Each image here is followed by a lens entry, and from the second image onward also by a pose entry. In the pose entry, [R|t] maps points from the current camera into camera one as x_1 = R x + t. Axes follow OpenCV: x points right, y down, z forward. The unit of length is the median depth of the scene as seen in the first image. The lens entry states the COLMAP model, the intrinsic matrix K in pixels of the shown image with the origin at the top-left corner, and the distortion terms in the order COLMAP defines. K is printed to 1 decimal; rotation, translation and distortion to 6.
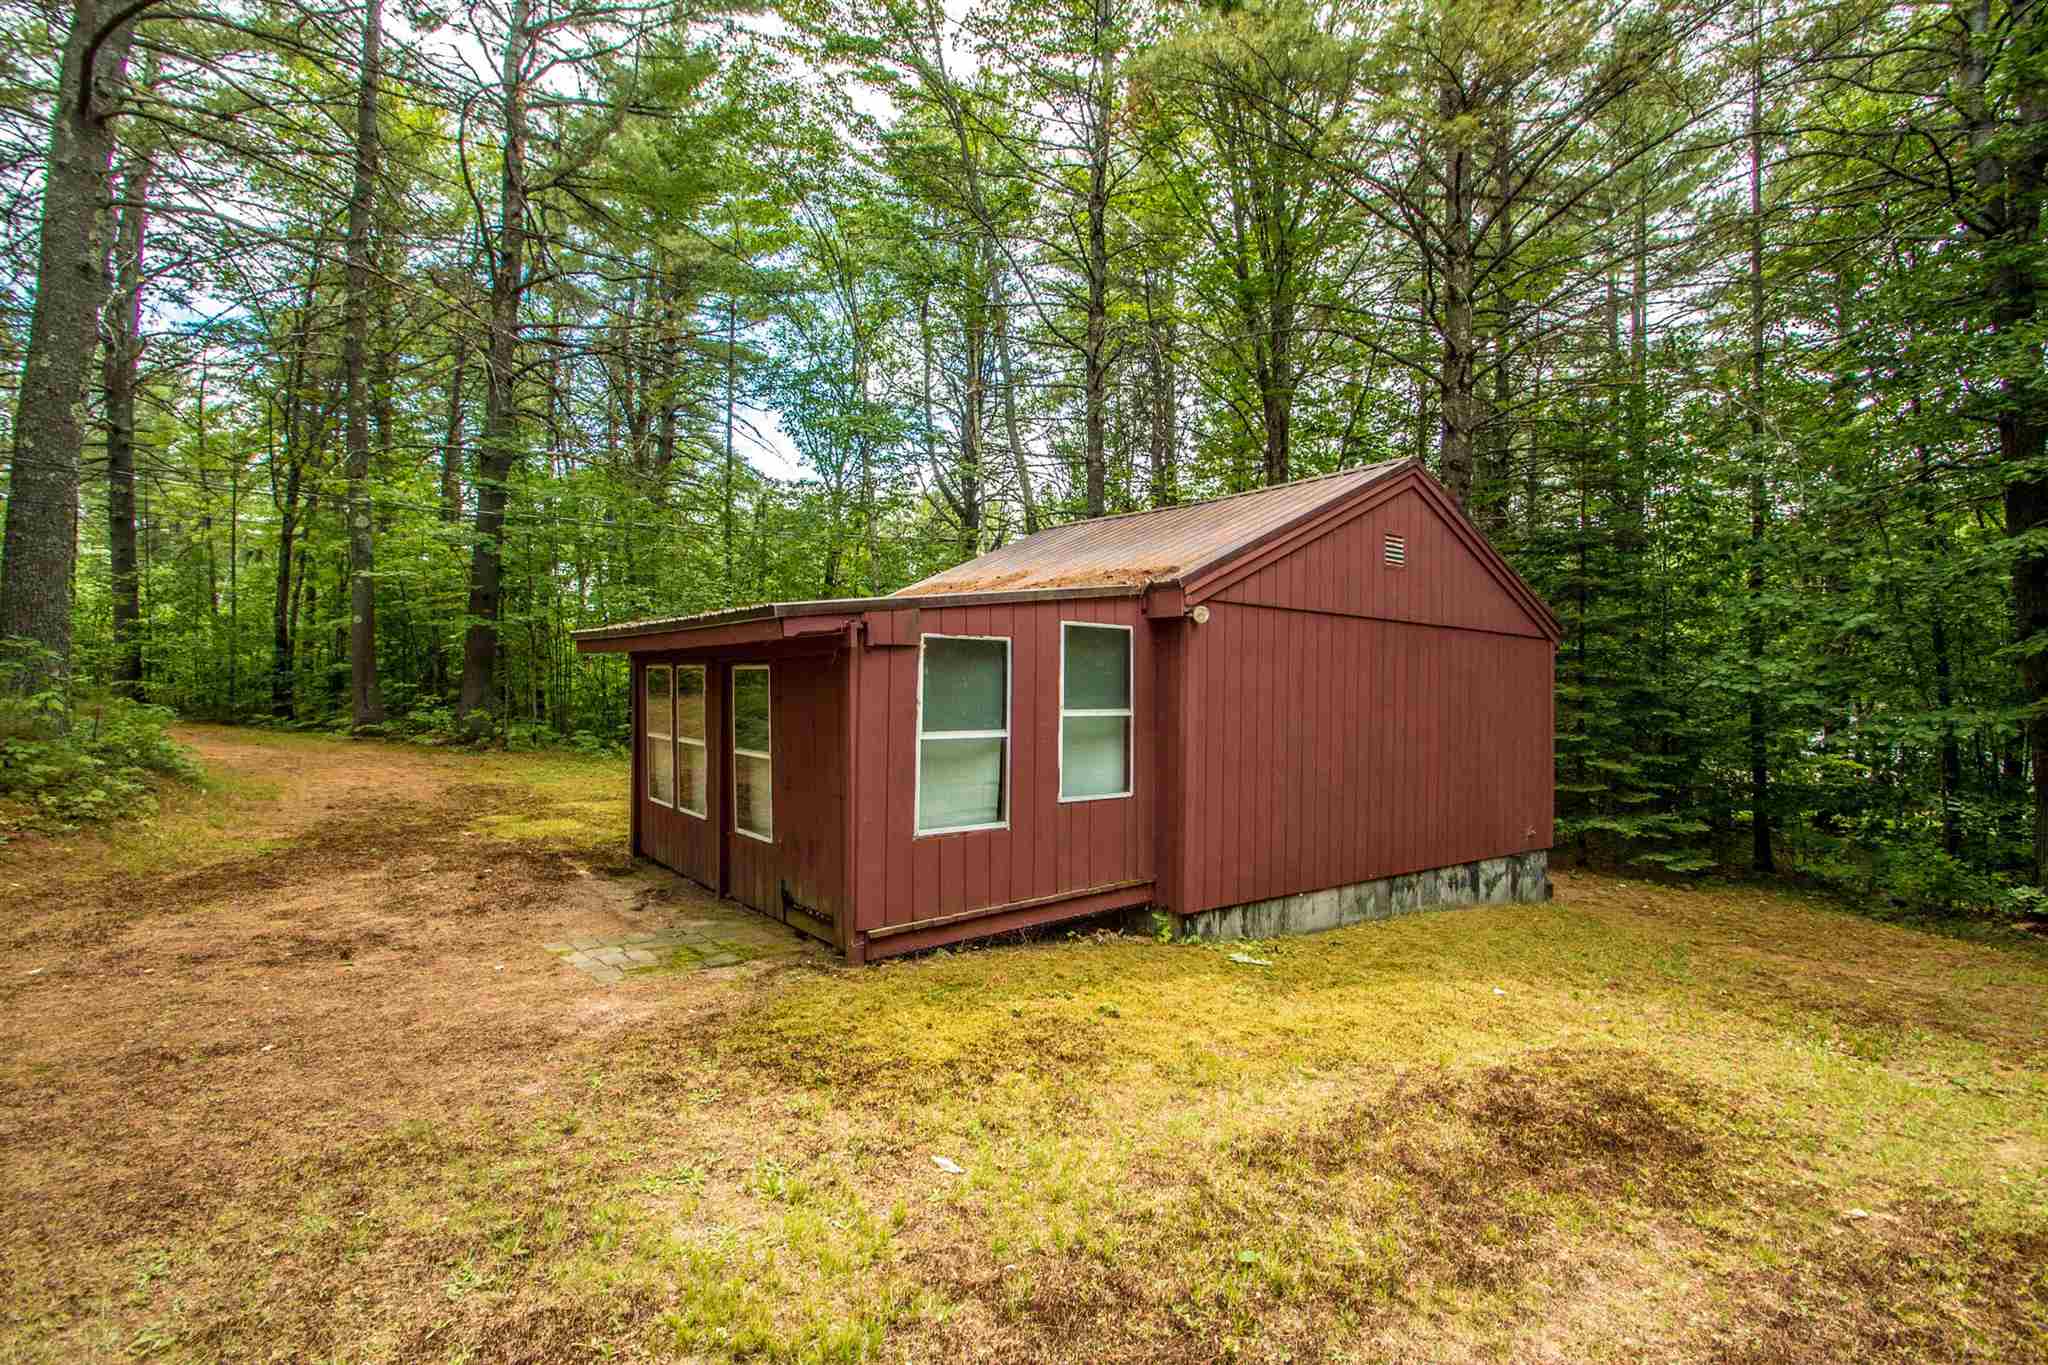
lens RADIAL K [[975.0, 0, 1122.0], [0, 975.0, 697.6], [0, 0, 1]] dist [0.005619, -0.013004]
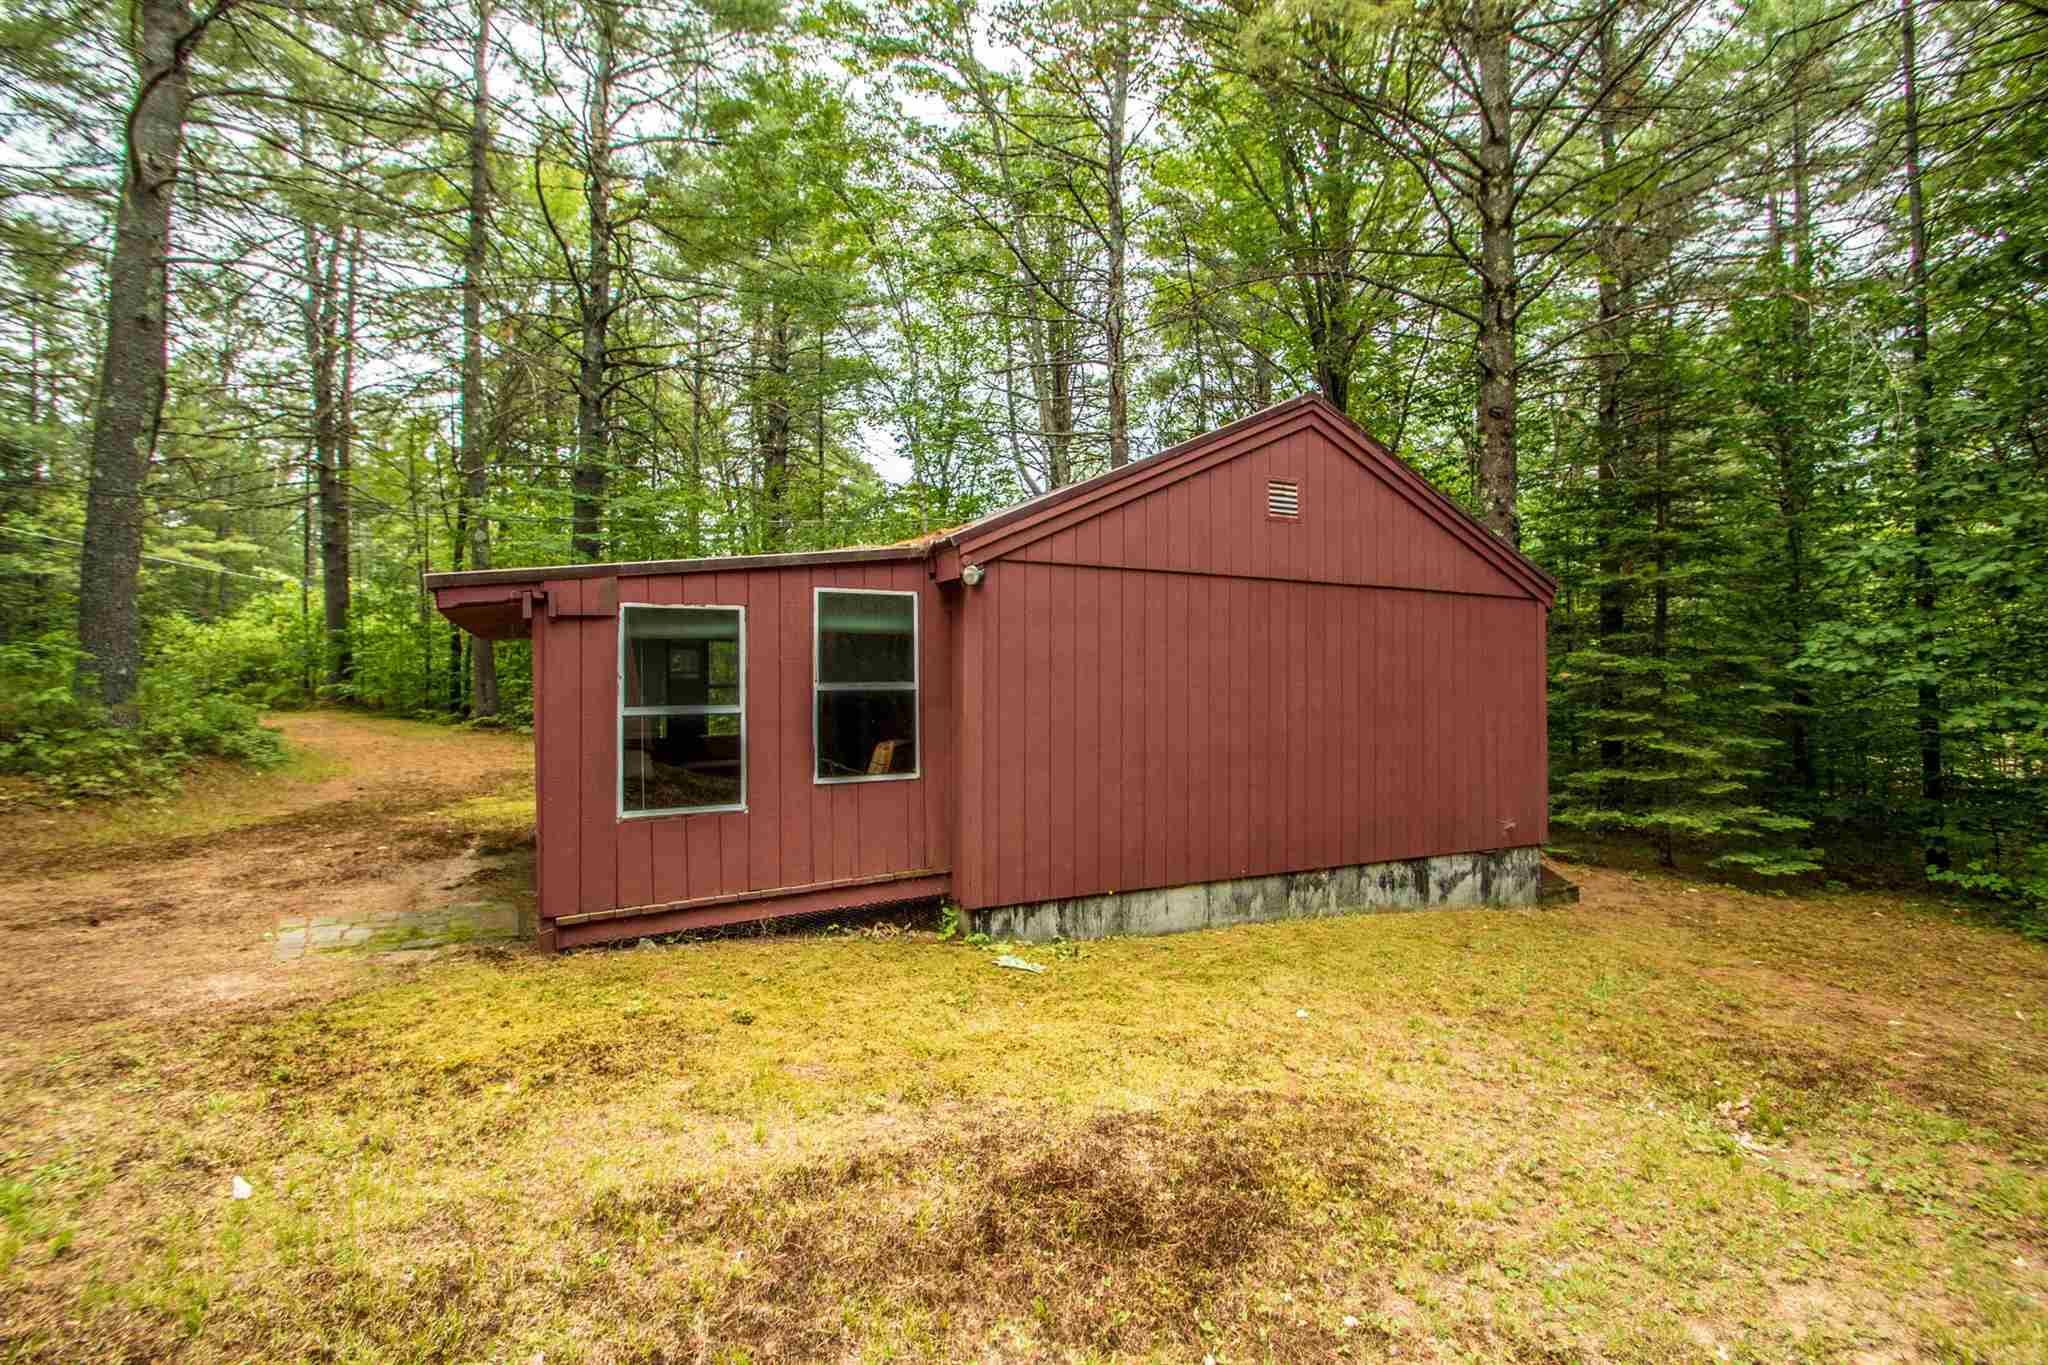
lens RADIAL K [[975.0, 0, 1037.6], [0, 975.0, 679.3], [0, 0, 1]] dist [0.005619, -0.013004]
pose [[0.979084, -0.017729, -0.202681, 0.317581], [0.016172, 0.999826, -0.009334, 0.019370], [0.202811, 0.005861, 0.979200, 0.132470]]
